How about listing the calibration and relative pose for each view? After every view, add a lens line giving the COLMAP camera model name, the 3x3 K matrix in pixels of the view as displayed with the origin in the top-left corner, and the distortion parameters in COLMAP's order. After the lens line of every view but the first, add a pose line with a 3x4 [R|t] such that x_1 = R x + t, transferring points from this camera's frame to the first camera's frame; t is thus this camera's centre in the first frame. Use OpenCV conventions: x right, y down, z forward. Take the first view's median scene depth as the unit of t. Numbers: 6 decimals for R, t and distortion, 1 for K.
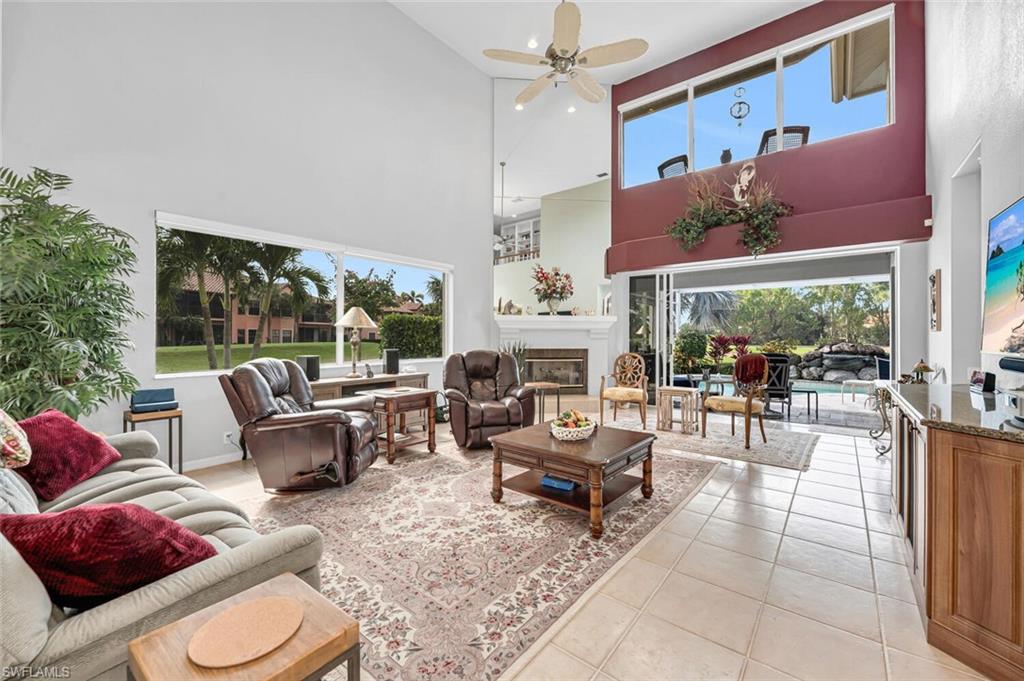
lens RADIAL K [[407.6, 0, 512.9], [0, 407.6, 338.2], [0, 0, 1]] dist [-0.001958, 0.000122]
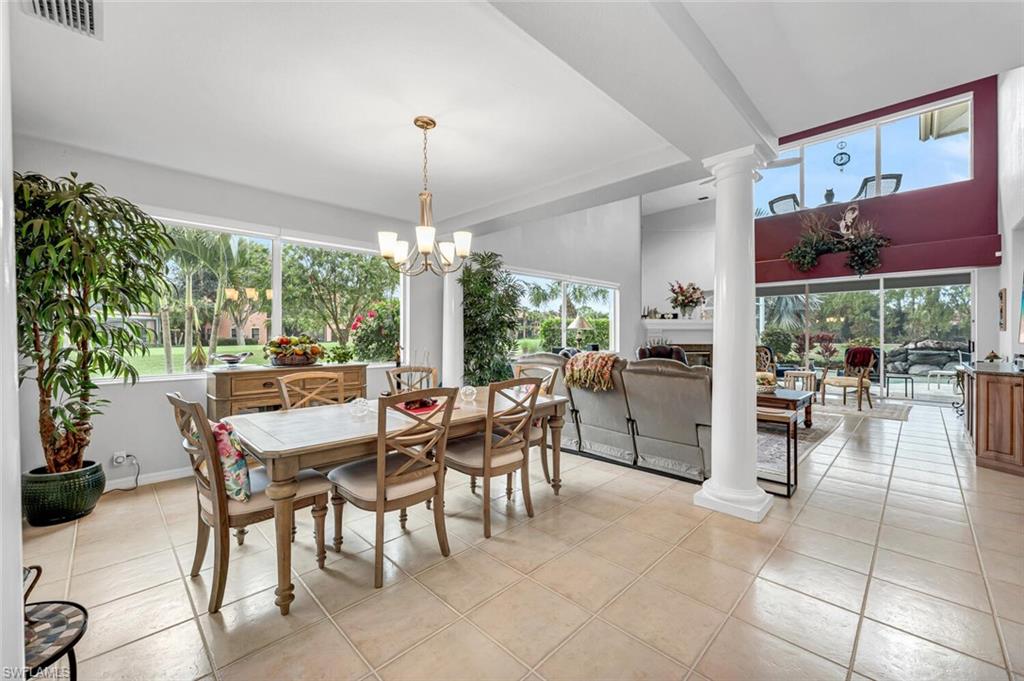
lens RADIAL K [[407.6, 0, 511.0], [0, 407.6, 338.0], [0, 0, 1]] dist [-0.001958, 0.000122]
pose [[0.993712, -0.001464, -0.111960, -0.363113], [0.001829, 0.999993, 0.003154, 0.000054], [0.111954, -0.003339, 0.993708, -0.427949]]
